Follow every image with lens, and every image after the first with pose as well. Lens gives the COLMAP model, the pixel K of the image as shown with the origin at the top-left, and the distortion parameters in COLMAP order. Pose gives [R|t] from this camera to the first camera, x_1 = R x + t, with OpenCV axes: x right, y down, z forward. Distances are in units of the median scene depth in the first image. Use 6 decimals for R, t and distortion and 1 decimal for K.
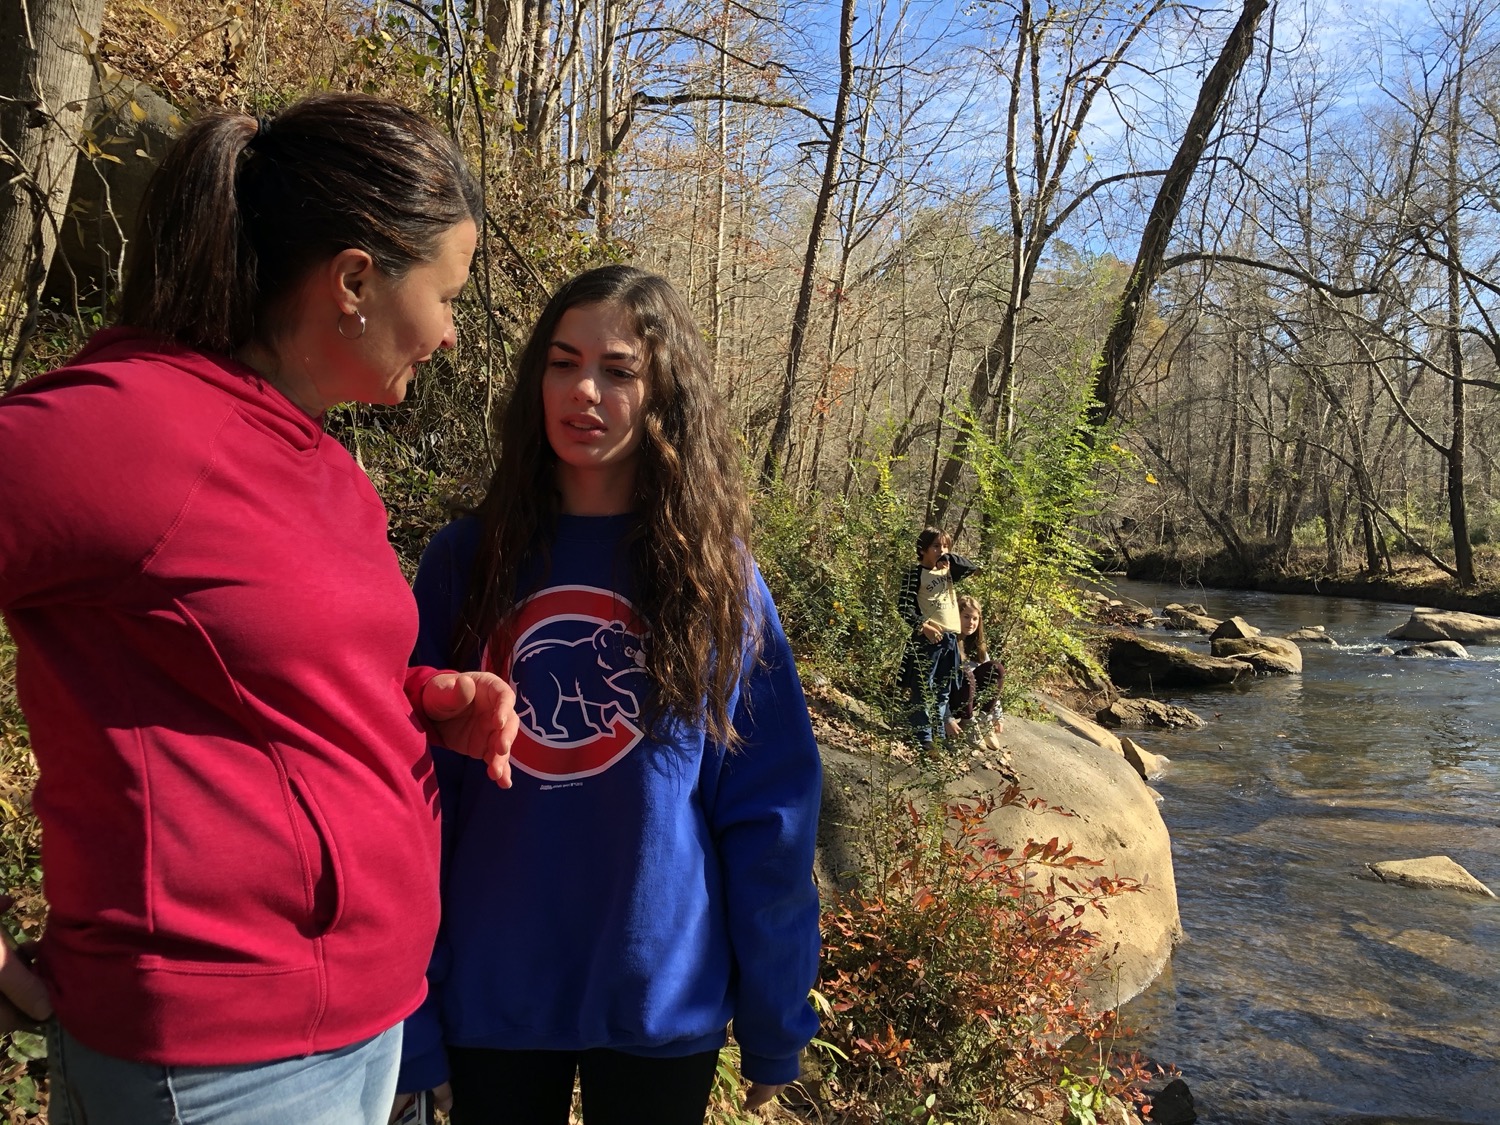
lens RADIAL K [[1181.5, 0, 750.0], [0, 1181.5, 562.5], [0, 0, 1]] dist [-0.007921, -0.003527]
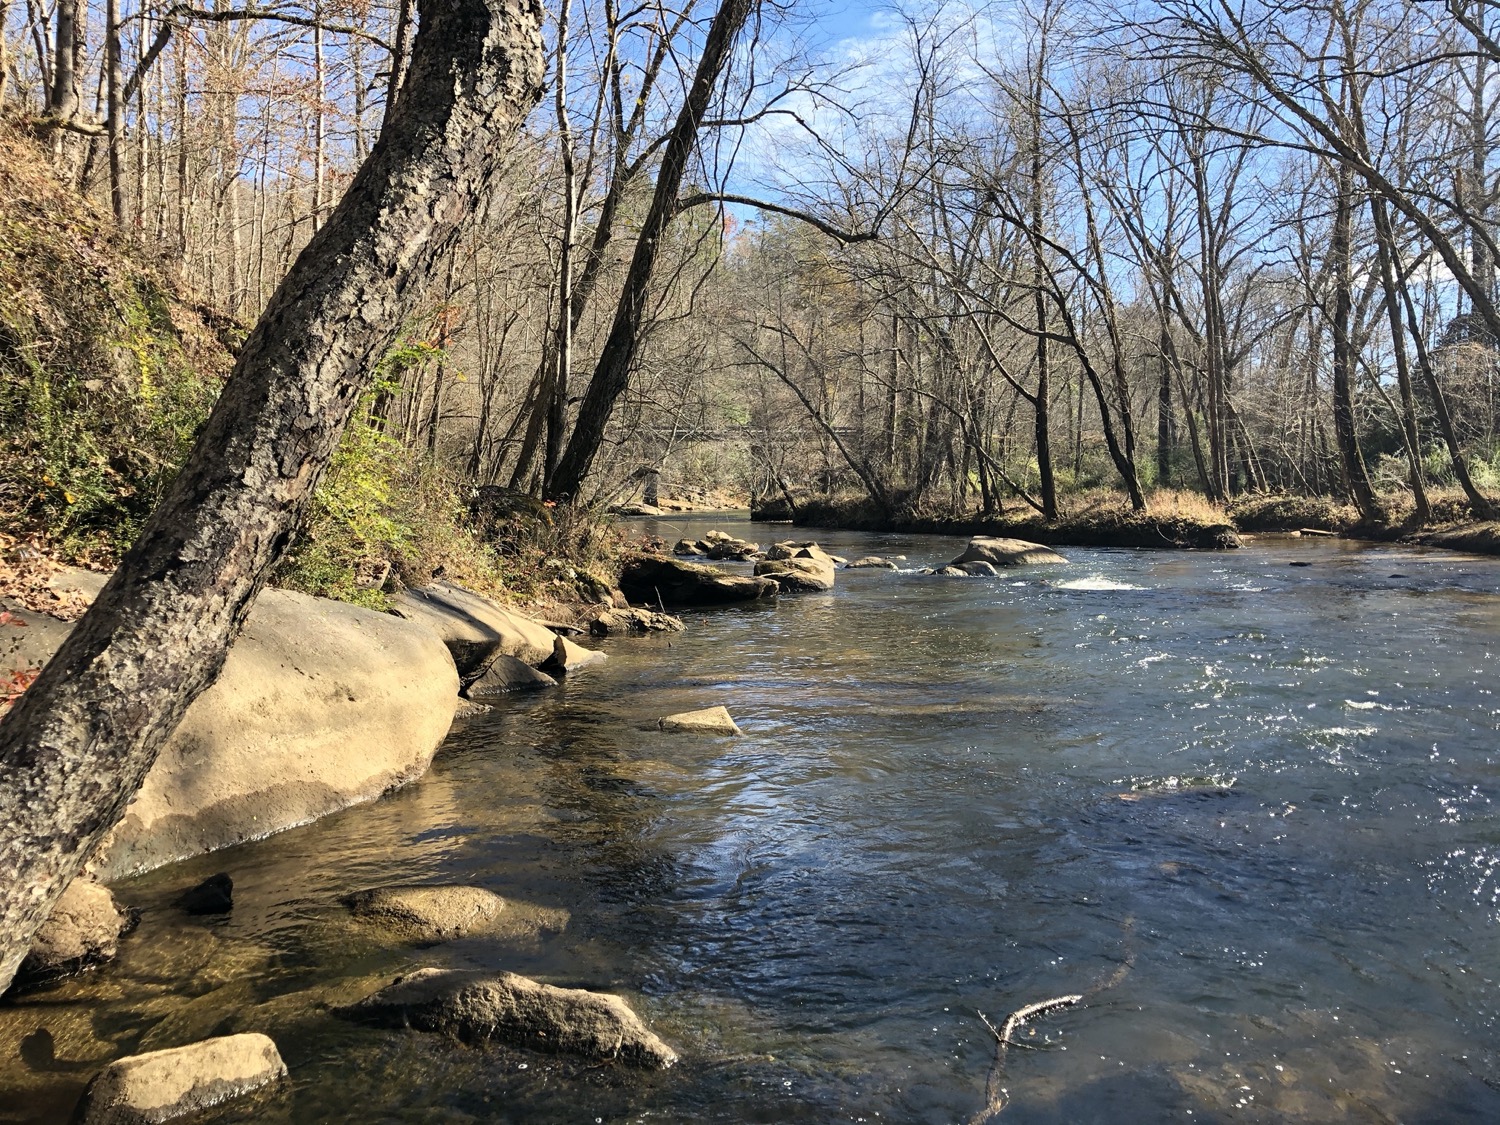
lens RADIAL K [[1181.5, 0, 750.0], [0, 1181.5, 562.5], [0, 0, 1]] dist [-0.007921, -0.003527]
pose [[0.975051, -0.023193, 0.220767, 0.125461], [0.016114, 0.999298, 0.033811, 0.024889], [-0.221396, -0.029410, 0.974740, -0.038602]]
